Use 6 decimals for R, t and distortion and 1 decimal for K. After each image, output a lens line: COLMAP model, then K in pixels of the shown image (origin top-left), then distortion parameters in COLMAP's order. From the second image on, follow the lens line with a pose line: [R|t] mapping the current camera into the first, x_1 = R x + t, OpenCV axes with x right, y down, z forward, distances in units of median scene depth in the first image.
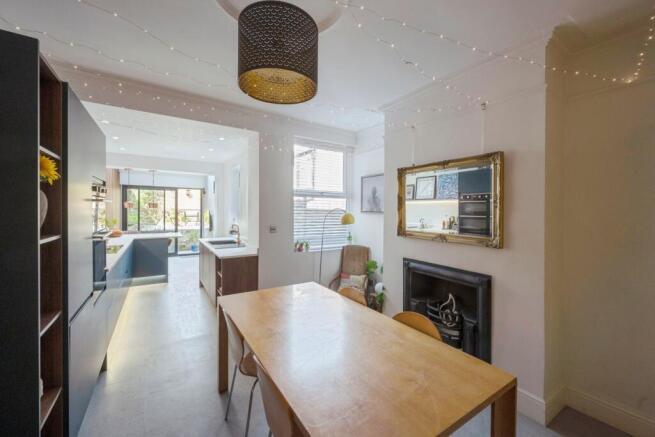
lens RADIAL K [[266.8, 0, 326.2], [0, 266.8, 212.1], [0, 0, 1]] dist [0.000172, 0.000046]
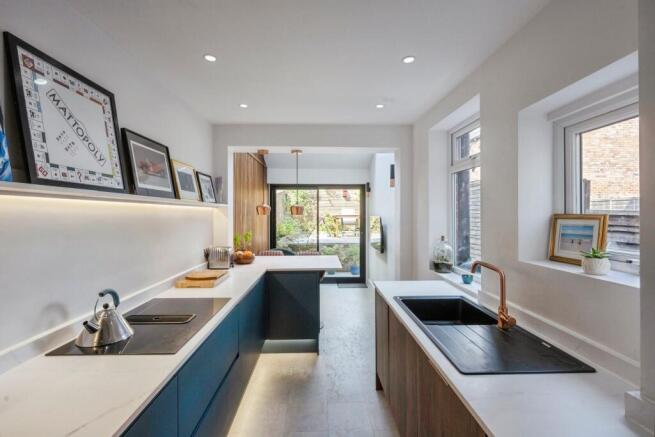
lens RADIAL K [[309.3, 0, 327.5], [0, 309.3, 215.8], [0, 0, 1]] dist [-0.005376, -0.000474]
pose [[0.864217, -0.009350, -0.503033, -0.166141], [0.008658, 0.999956, -0.003710, -0.008010], [0.503046, -0.001149, 0.864259, 0.298995]]
